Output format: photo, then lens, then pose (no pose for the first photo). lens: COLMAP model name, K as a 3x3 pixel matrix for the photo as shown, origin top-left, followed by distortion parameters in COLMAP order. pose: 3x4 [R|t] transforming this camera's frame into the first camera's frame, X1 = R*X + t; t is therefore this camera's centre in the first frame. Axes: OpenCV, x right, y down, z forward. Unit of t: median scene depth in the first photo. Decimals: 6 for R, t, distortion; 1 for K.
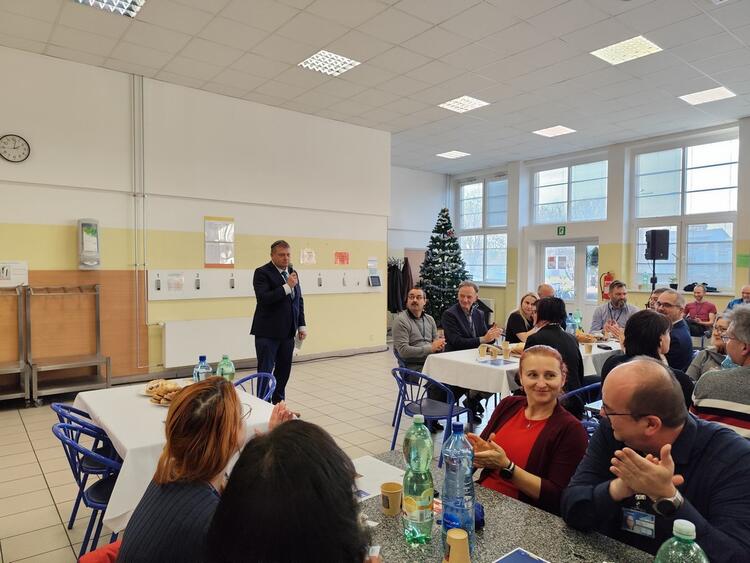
lens RADIAL K [[511.0, 0, 384.3], [0, 511.0, 283.3], [0, 0, 1]] dist [0.004713, -0.002307]
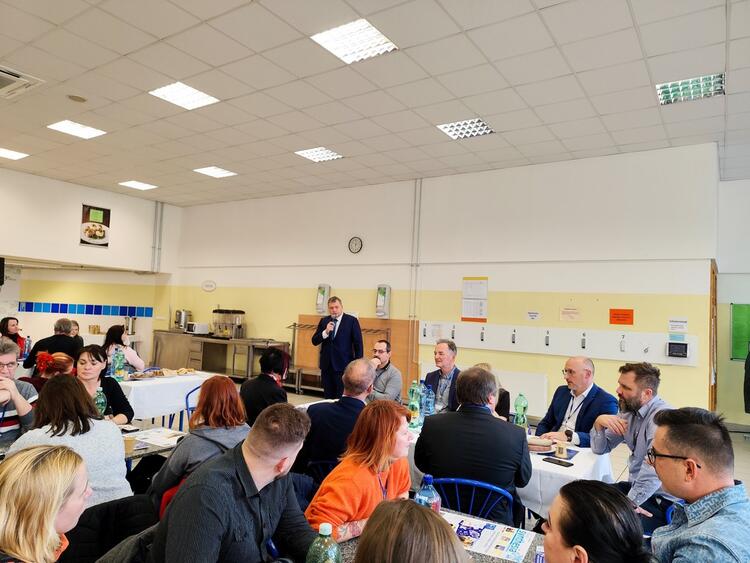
lens RADIAL K [[511.0, 0, 384.3], [0, 511.0, 283.3], [0, 0, 1]] dist [0.004713, -0.002307]
pose [[0.287853, -0.055916, -0.956041, 0.440985], [-0.070963, 0.994304, -0.079520, -0.006737], [0.955042, 0.090734, 0.282245, 0.308761]]
